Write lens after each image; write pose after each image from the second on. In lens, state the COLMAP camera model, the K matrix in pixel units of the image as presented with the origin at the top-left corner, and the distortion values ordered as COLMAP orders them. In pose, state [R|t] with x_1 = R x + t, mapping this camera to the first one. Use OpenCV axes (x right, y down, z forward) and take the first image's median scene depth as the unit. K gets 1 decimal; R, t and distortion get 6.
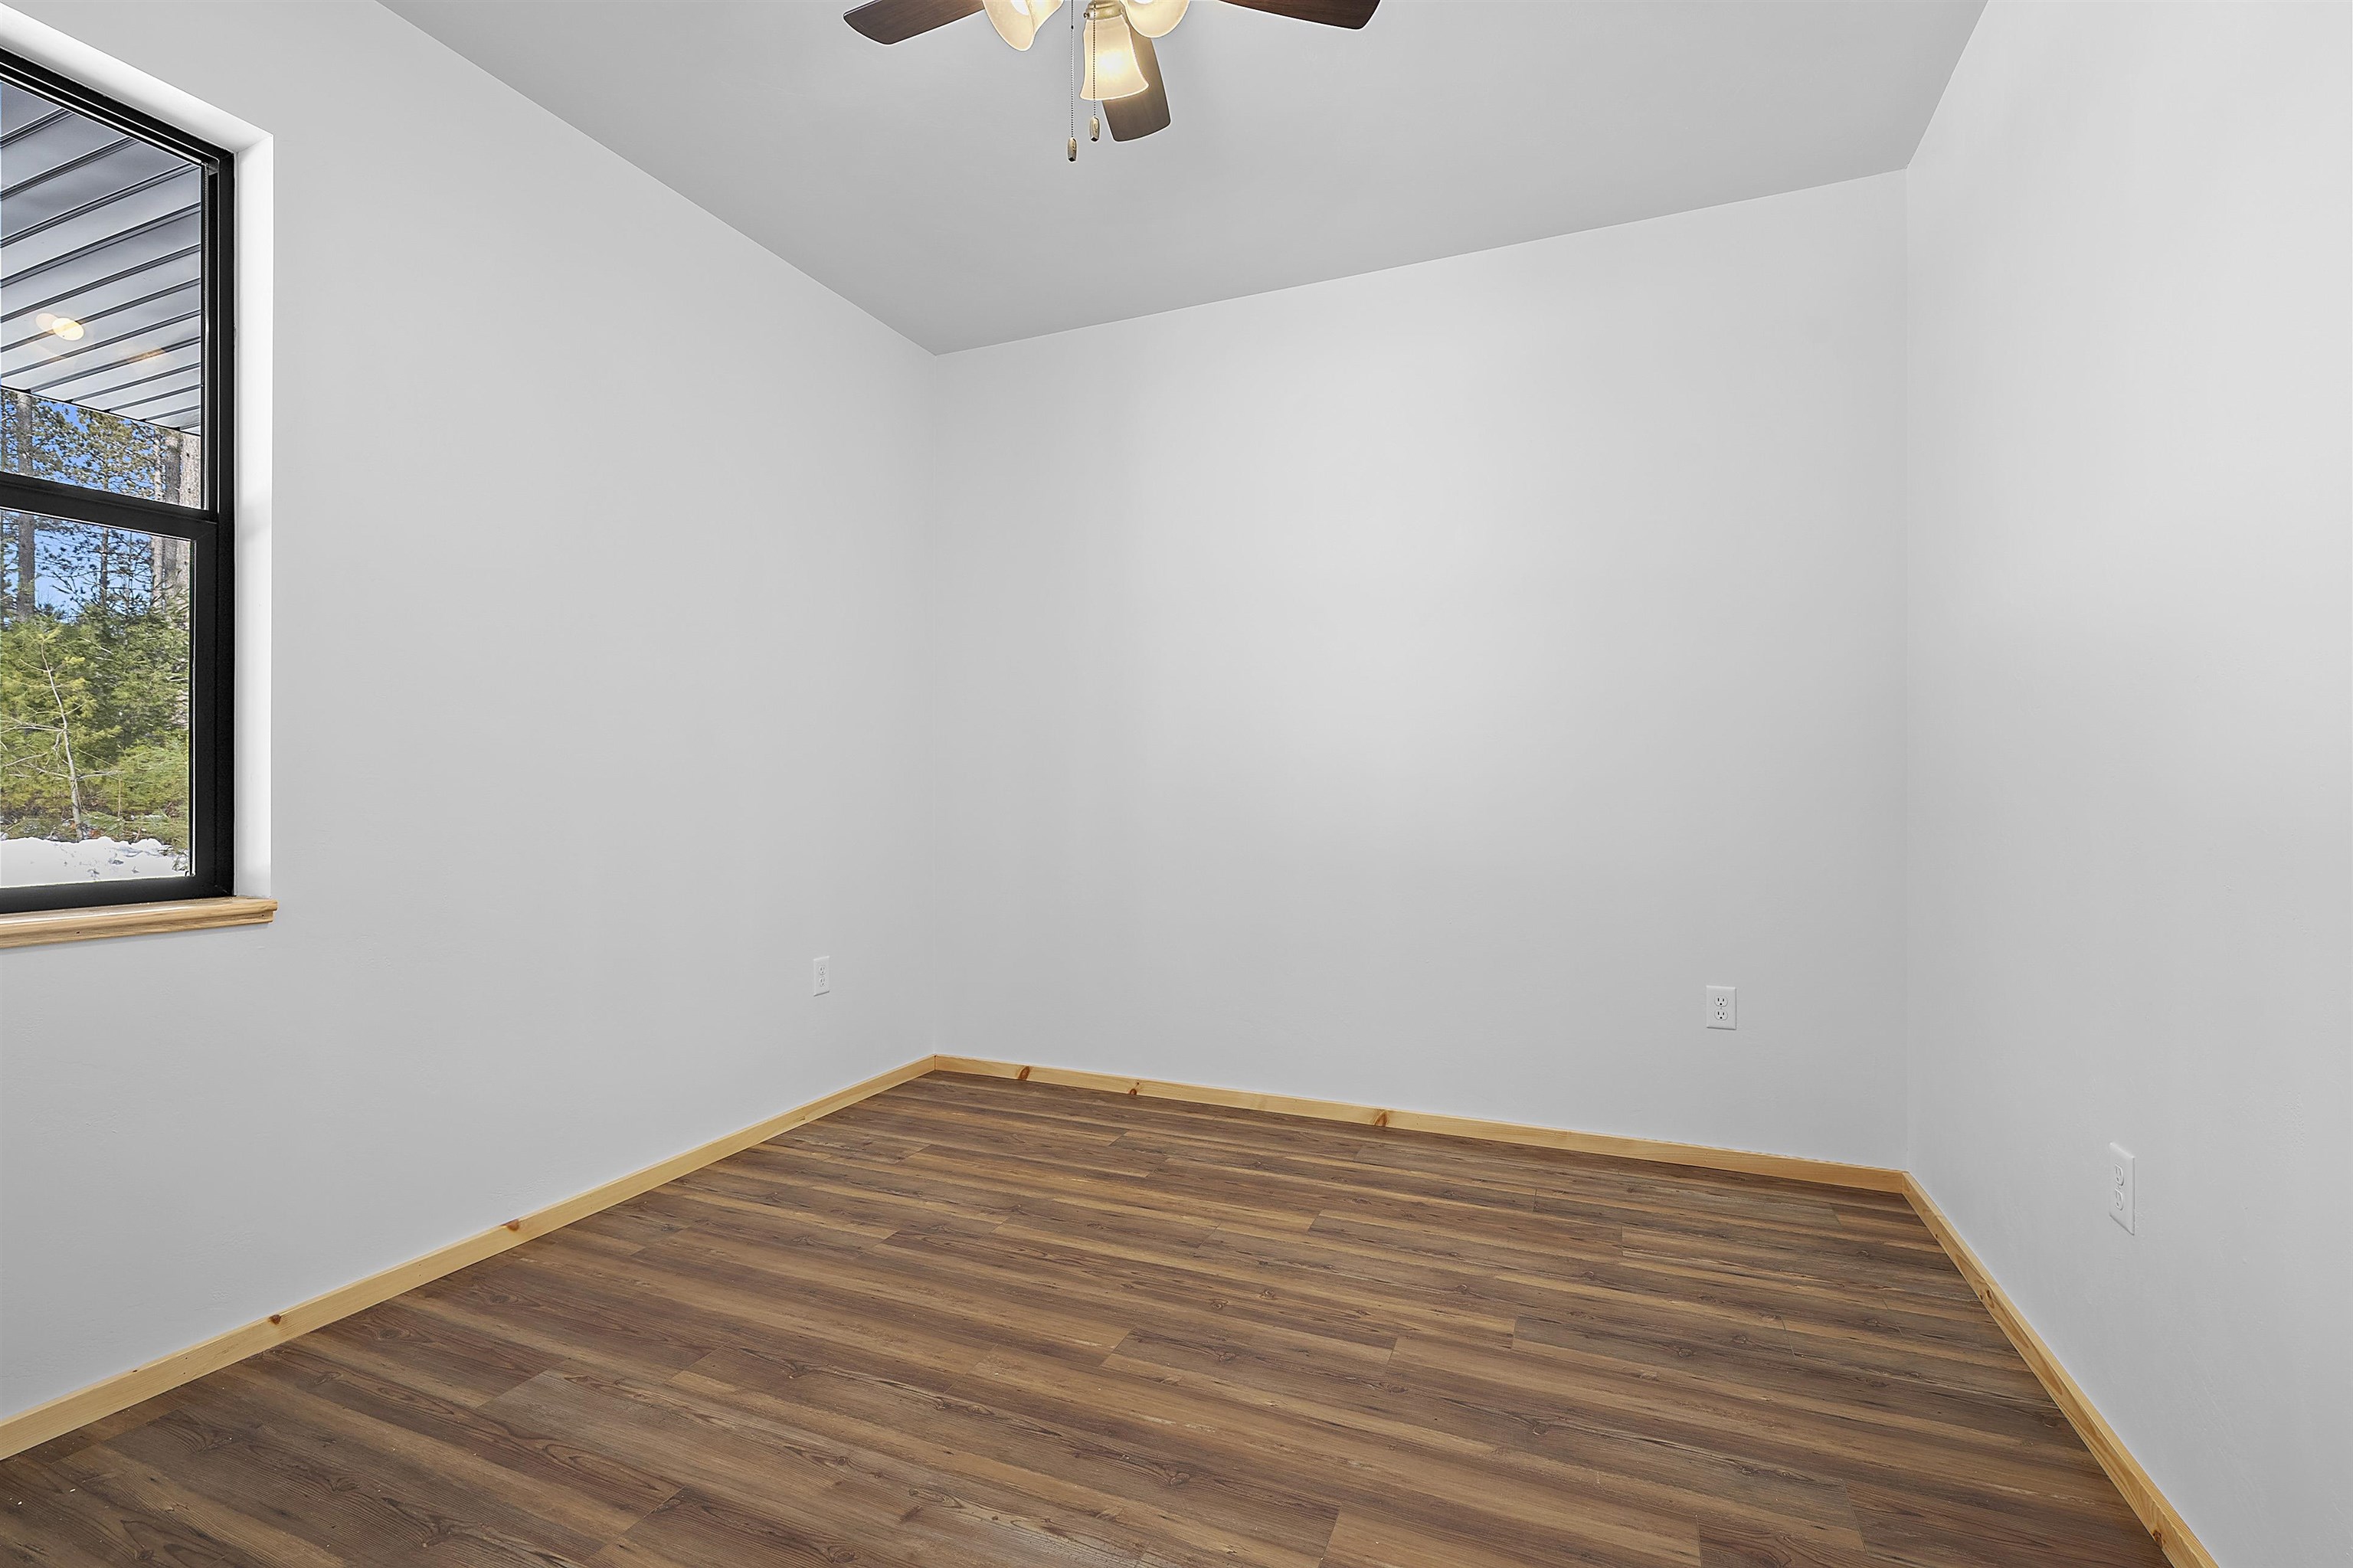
lens RADIAL K [[1065.2, 0, 1156.0], [0, 1065.2, 775.1], [0, 0, 1]] dist [-0.002129, -0.000172]
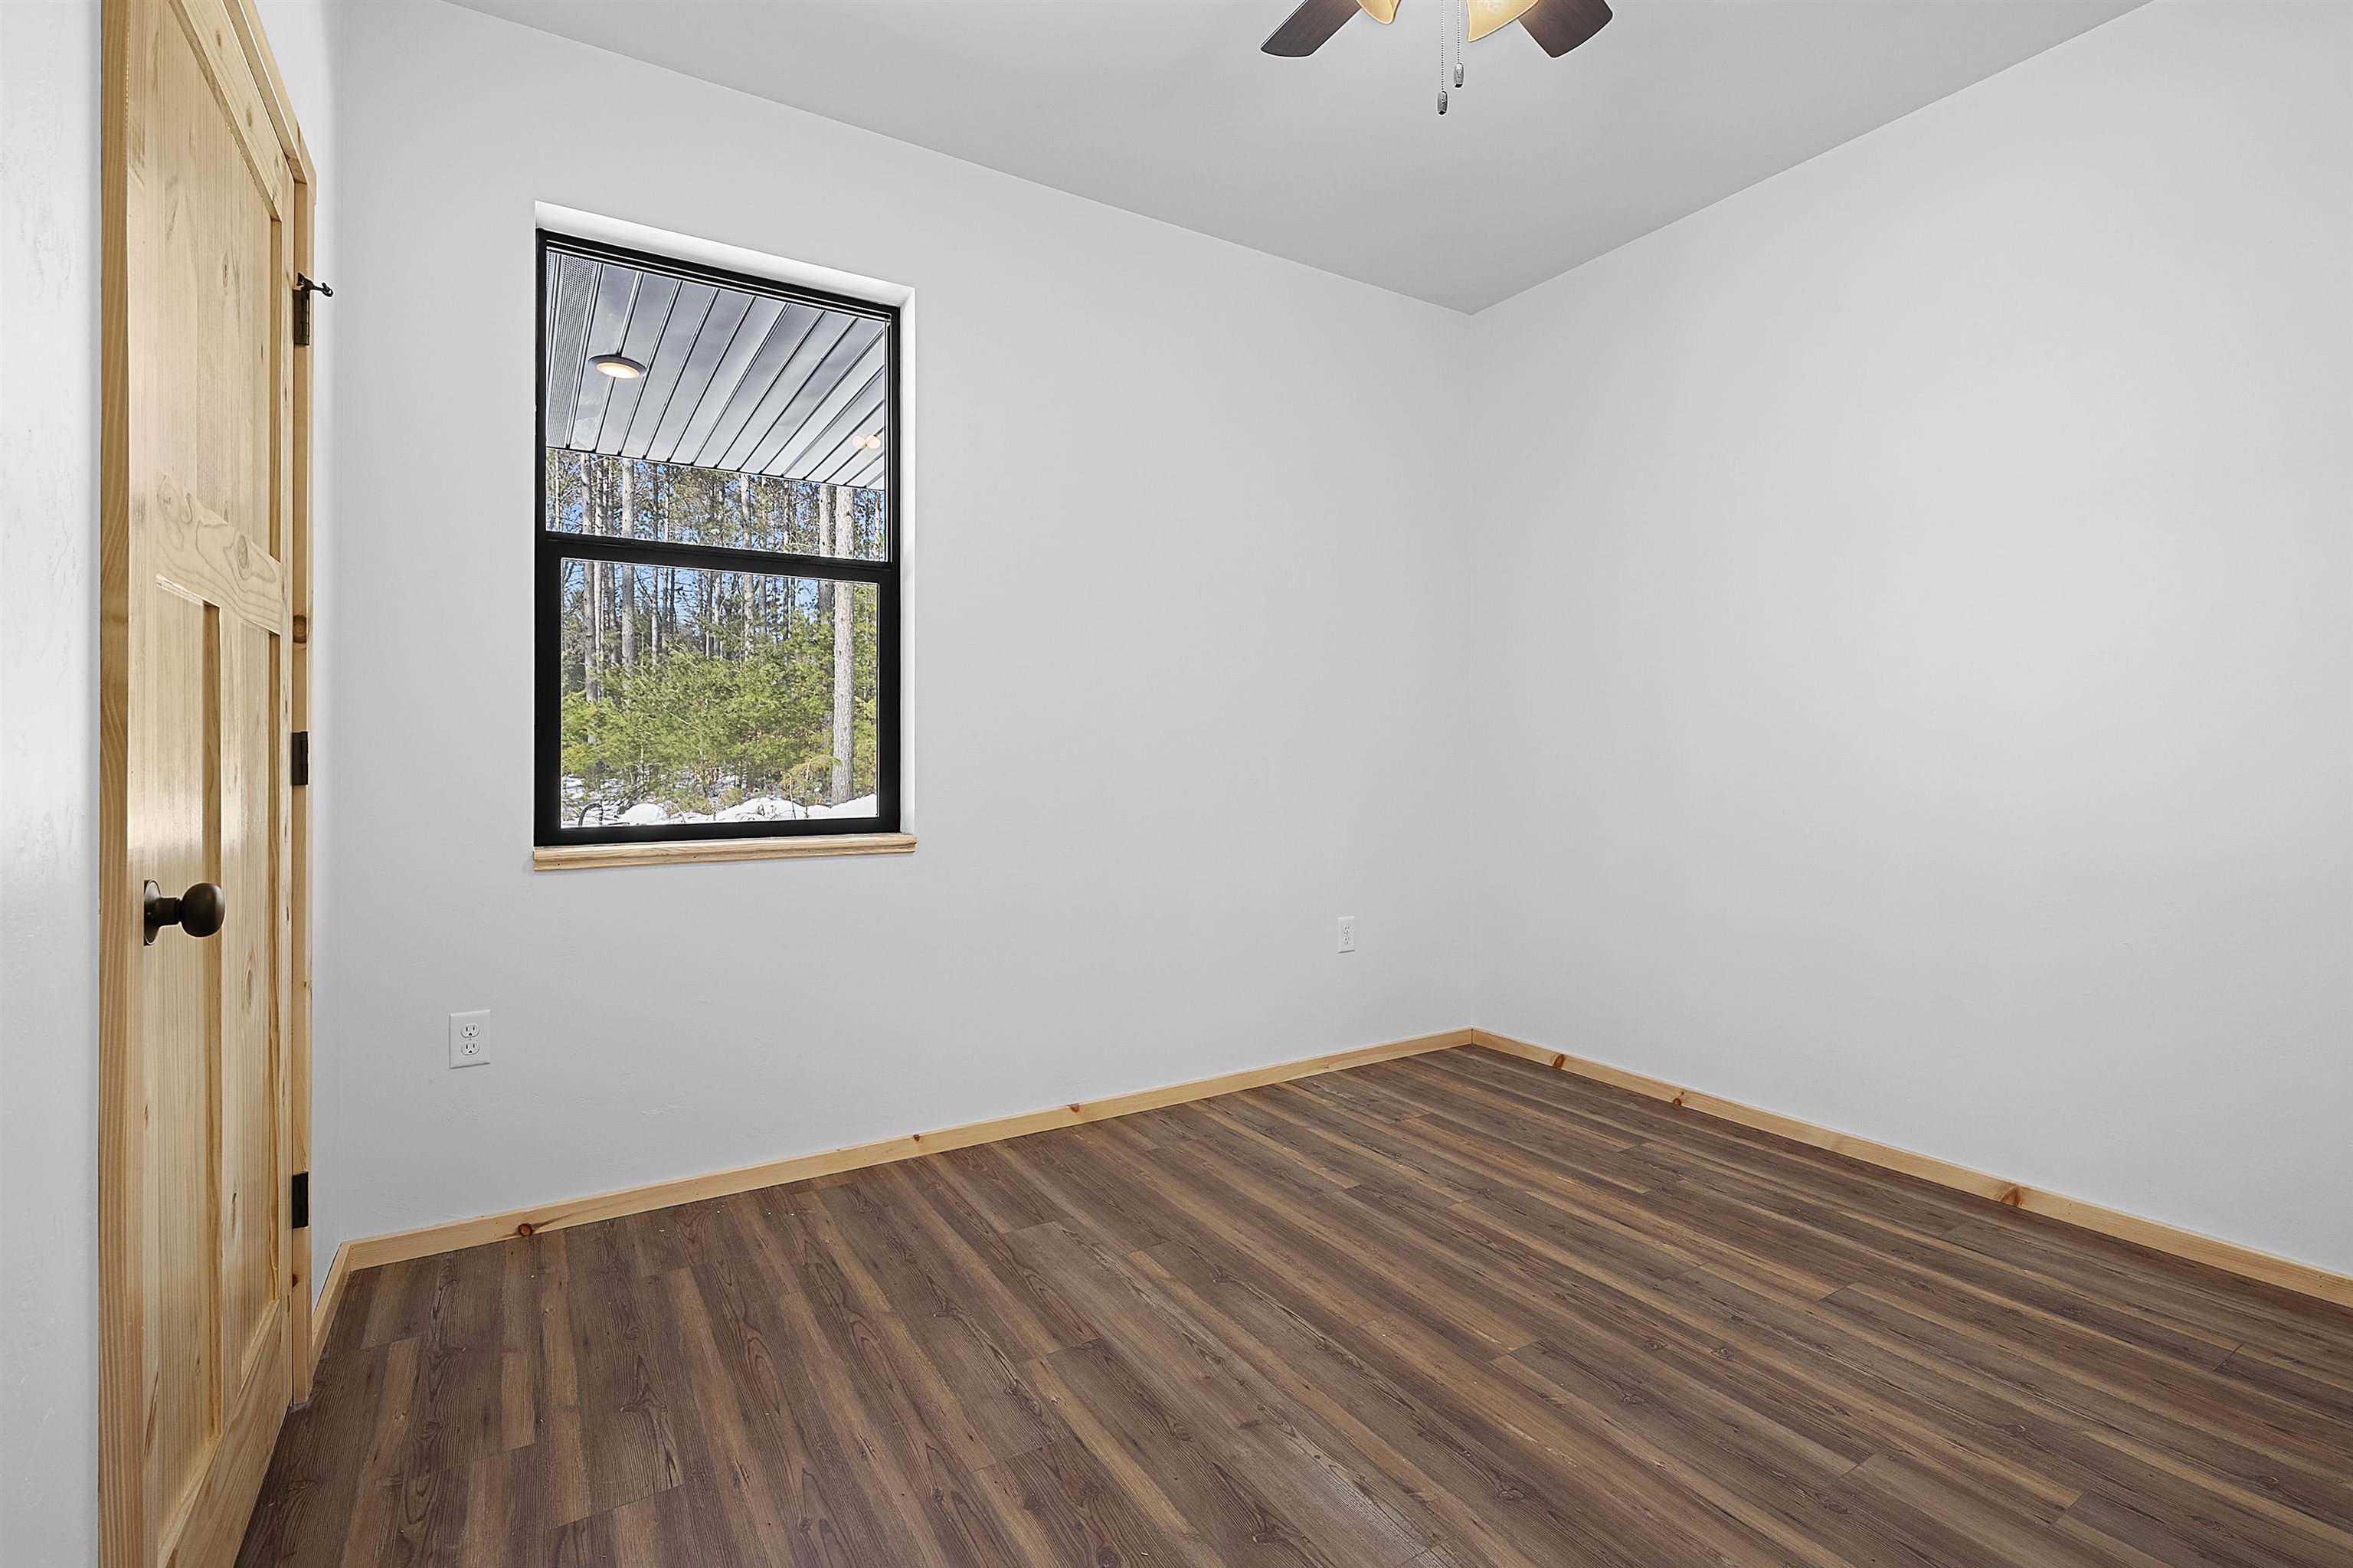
lens RADIAL K [[1065.2, 0, 1119.5], [0, 1065.2, 739.3], [0, 0, 1]] dist [-0.002129, -0.000172]
pose [[0.808005, -0.008748, -0.589111, 0.217407], [0.006120, 0.999960, -0.006456, 0.001633], [0.589144, 0.001611, 0.808027, 0.030667]]
